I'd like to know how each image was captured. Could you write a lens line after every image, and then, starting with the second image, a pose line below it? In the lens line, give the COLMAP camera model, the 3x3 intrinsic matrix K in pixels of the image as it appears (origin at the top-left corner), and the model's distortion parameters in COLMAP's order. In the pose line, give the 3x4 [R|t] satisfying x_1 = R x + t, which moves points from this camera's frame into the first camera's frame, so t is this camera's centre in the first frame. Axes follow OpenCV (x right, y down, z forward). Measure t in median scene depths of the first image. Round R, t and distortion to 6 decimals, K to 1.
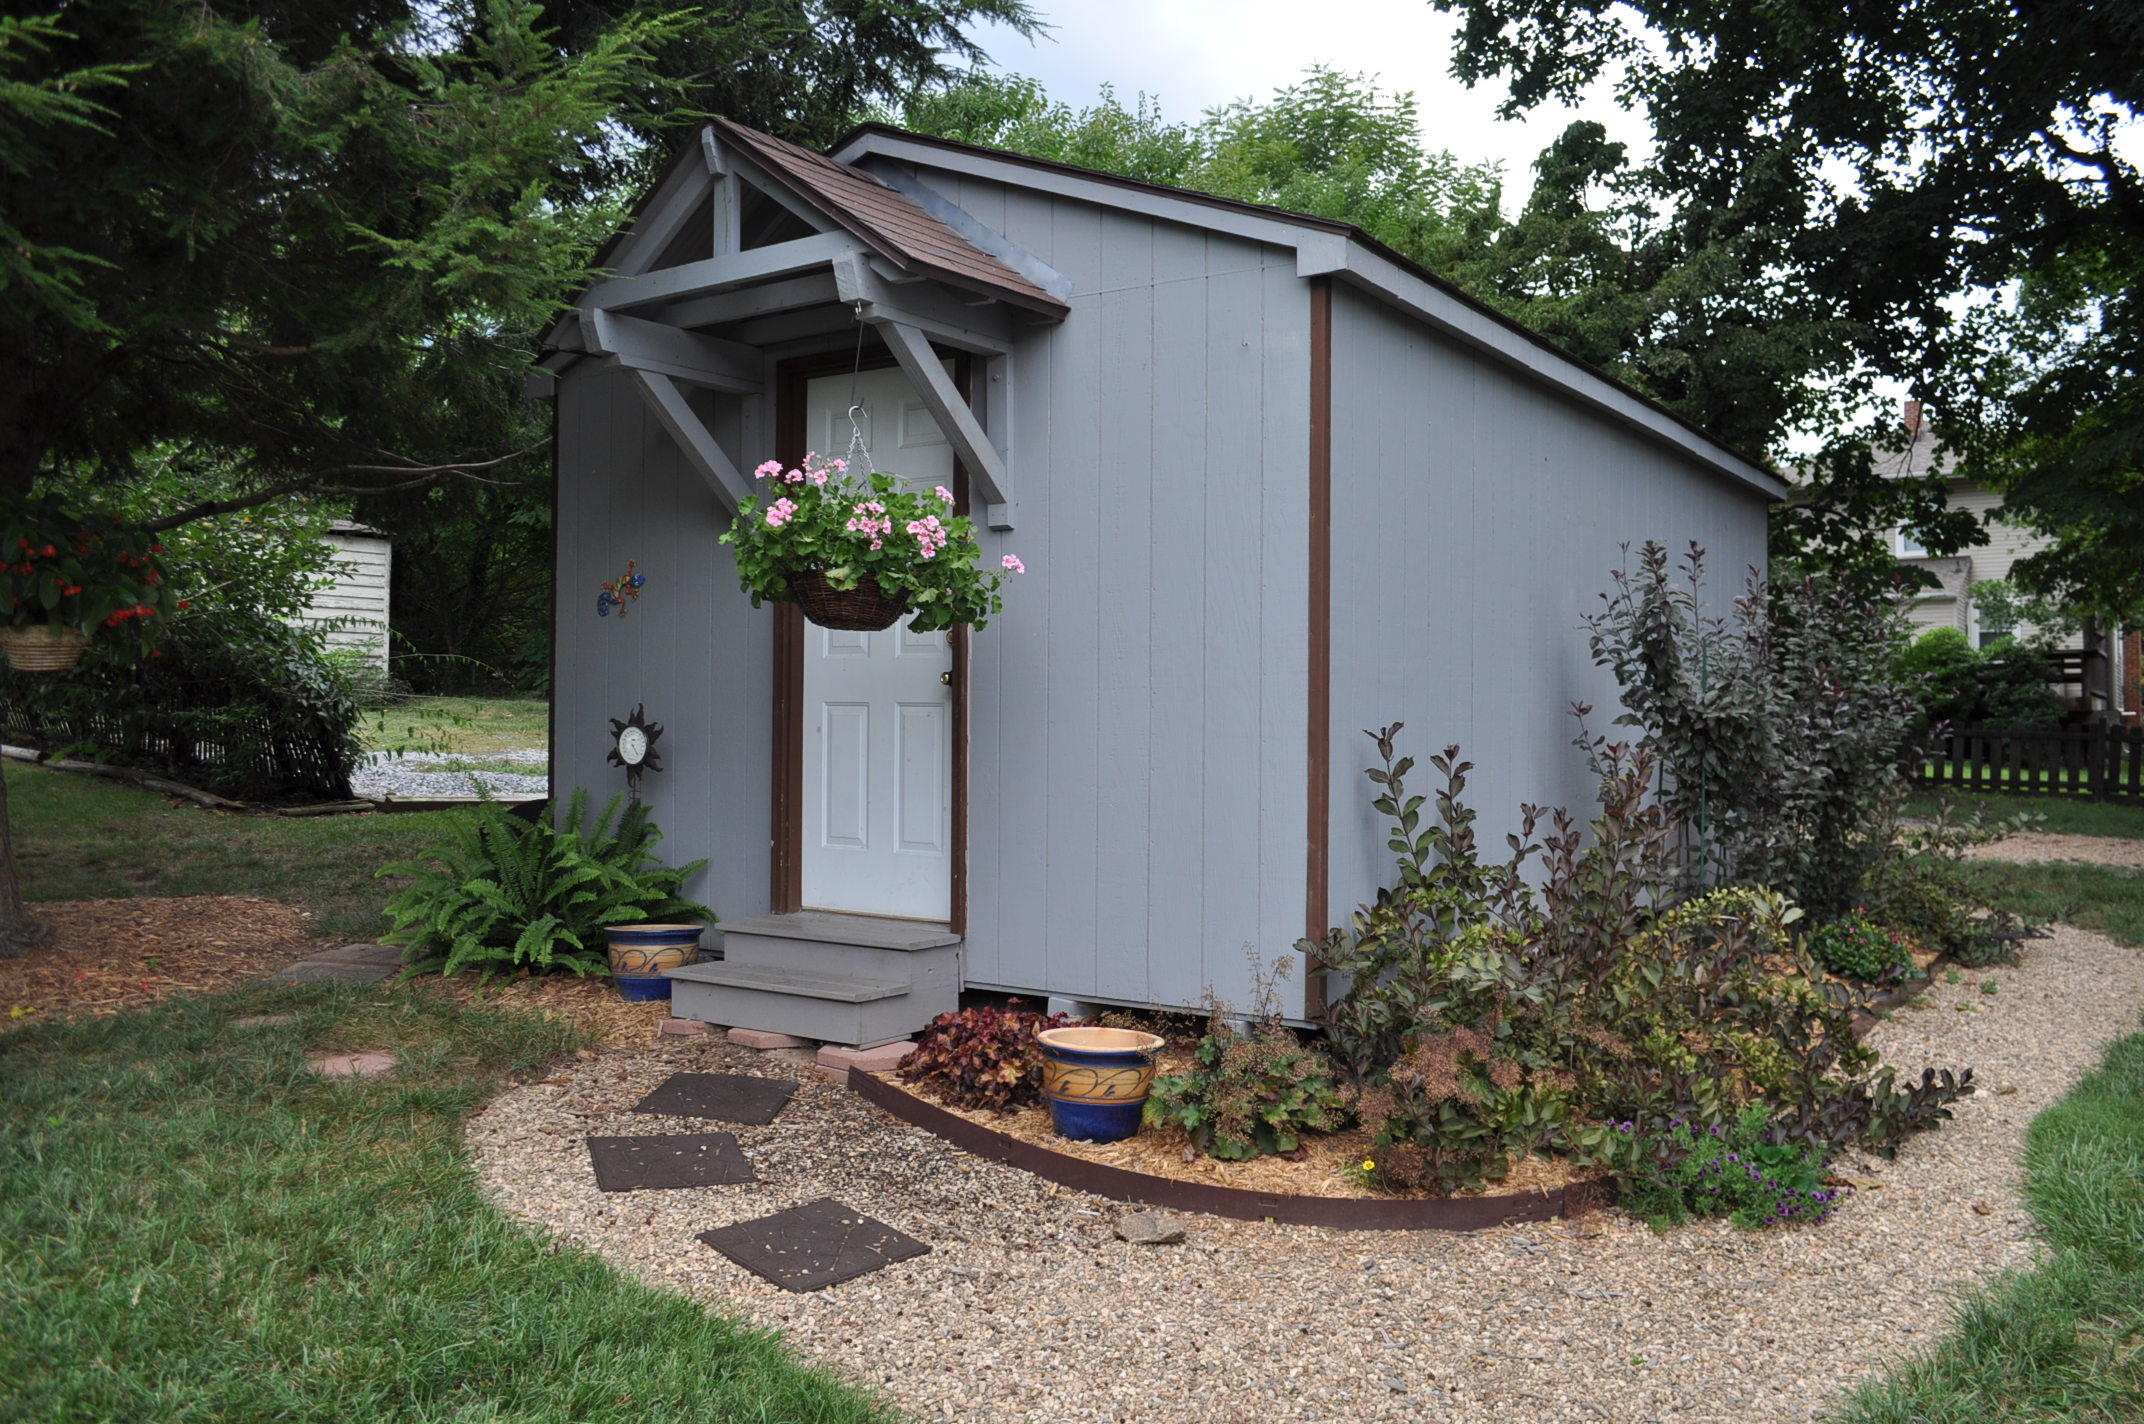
lens RADIAL K [[1692.4, 0, 1160.9], [0, 1692.4, 704.4], [0, 0, 1]] dist [-0.082140, 0.005960]
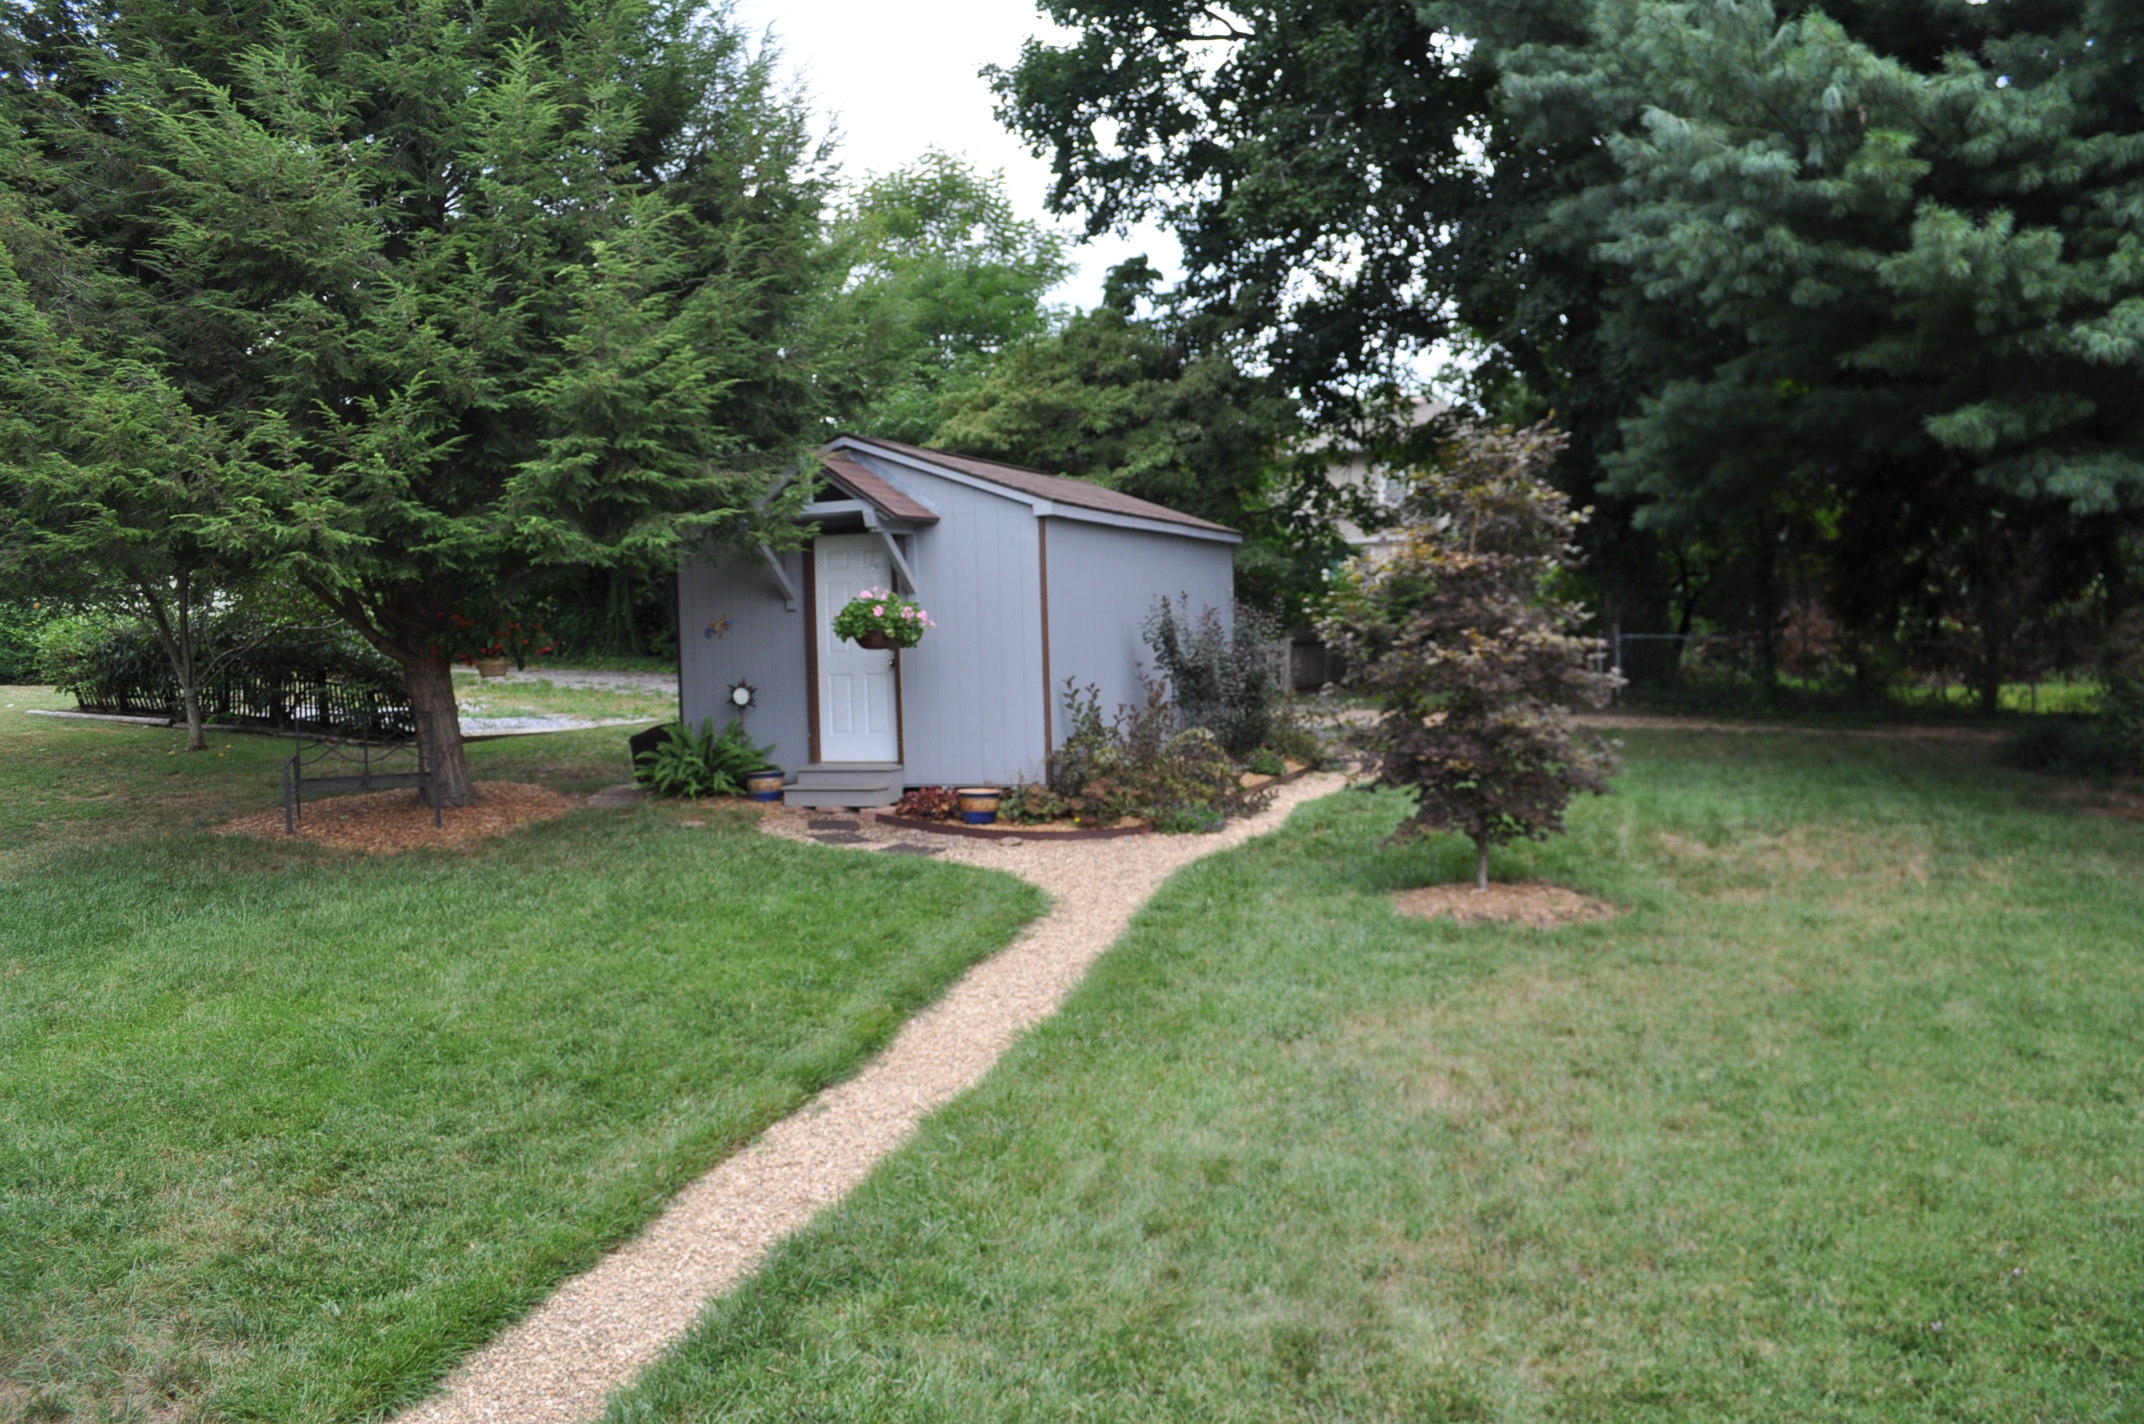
lens RADIAL K [[1692.4, 0, 1160.9], [0, 1692.4, 704.4], [0, 0, 1]] dist [-0.082140, 0.005960]
pose [[0.967611, -0.045901, 0.248239, -0.363815], [0.033452, 0.997973, 0.054140, -0.077518], [-0.250221, -0.044083, 0.967185, -1.517161]]
